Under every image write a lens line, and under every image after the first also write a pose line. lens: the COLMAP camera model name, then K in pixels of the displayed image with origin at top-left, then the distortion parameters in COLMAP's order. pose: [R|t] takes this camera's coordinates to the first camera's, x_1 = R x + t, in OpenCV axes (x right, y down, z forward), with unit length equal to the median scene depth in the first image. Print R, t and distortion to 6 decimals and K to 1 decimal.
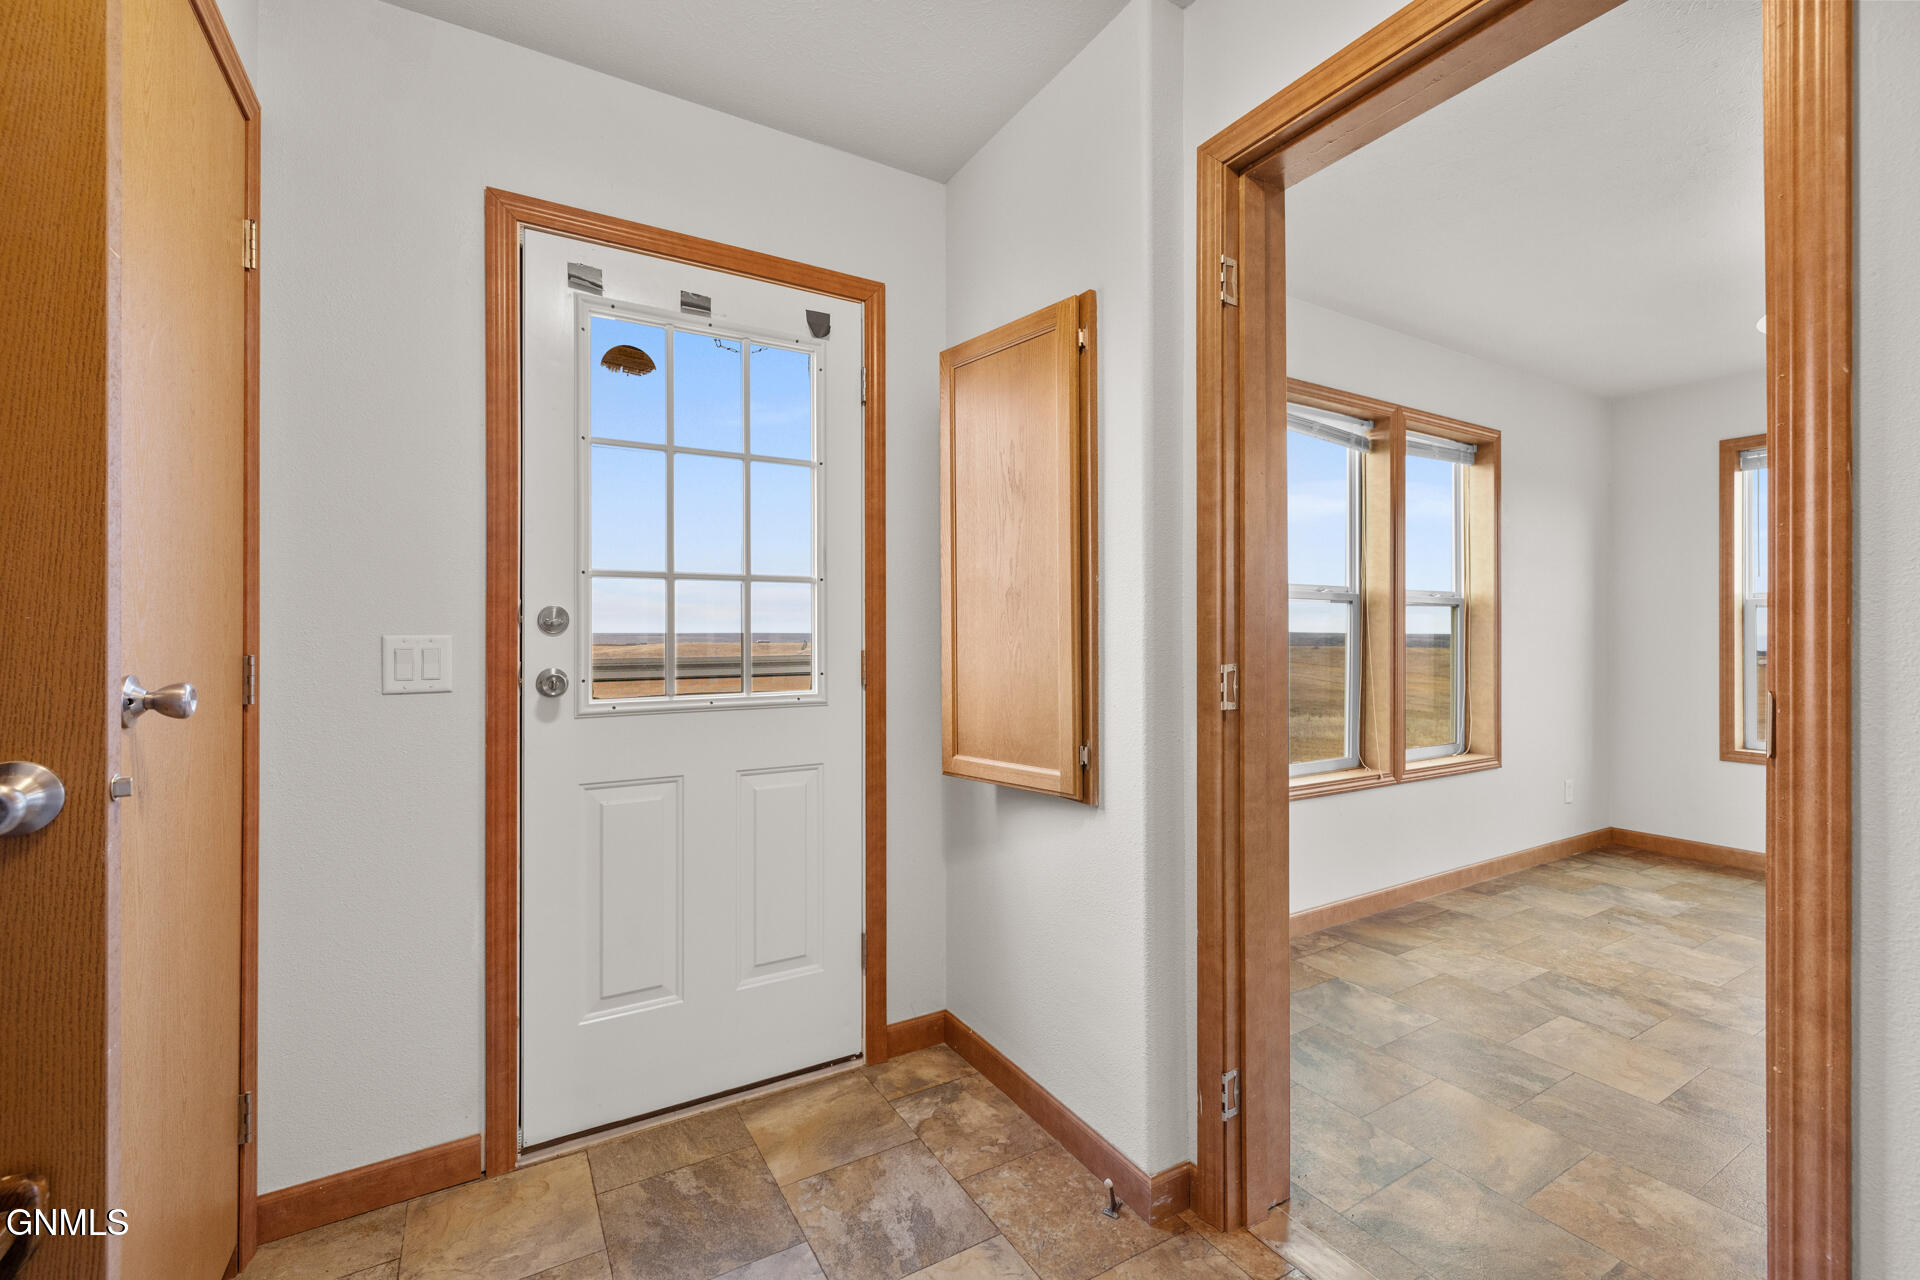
lens RADIAL K [[817.1, 0, 907.6], [0, 817.1, 638.2], [0, 0, 1]] dist [0.001368, 0.000322]
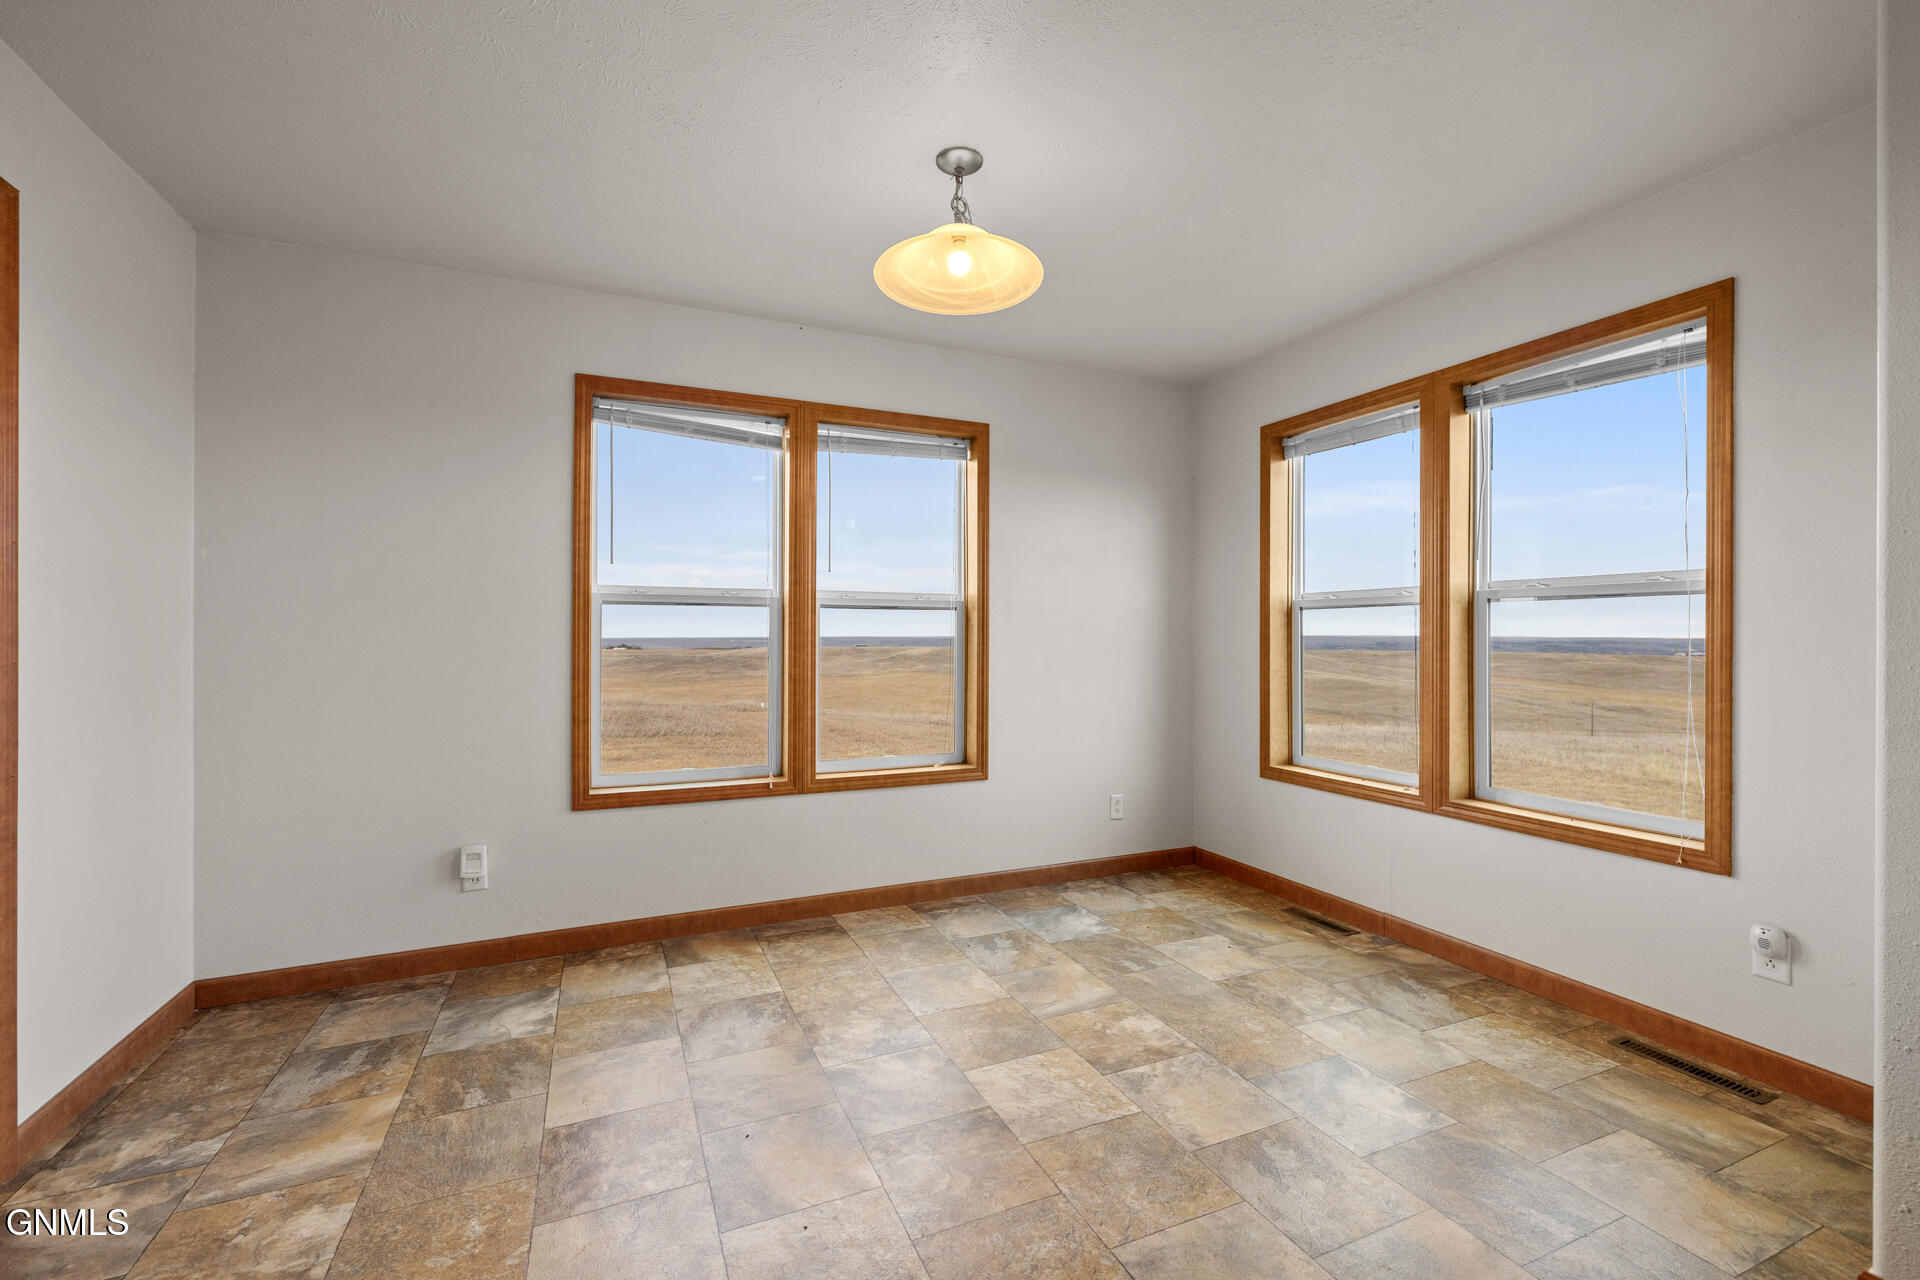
lens RADIAL K [[817.1, 0, 907.6], [0, 817.1, 638.2], [0, 0, 1]] dist [0.001368, 0.000322]
pose [[0.993500, 0.003630, -0.113777, 0.911908], [-0.003914, 0.999990, -0.002275, -0.002334], [0.113767, 0.002705, 0.993504, 0.061631]]
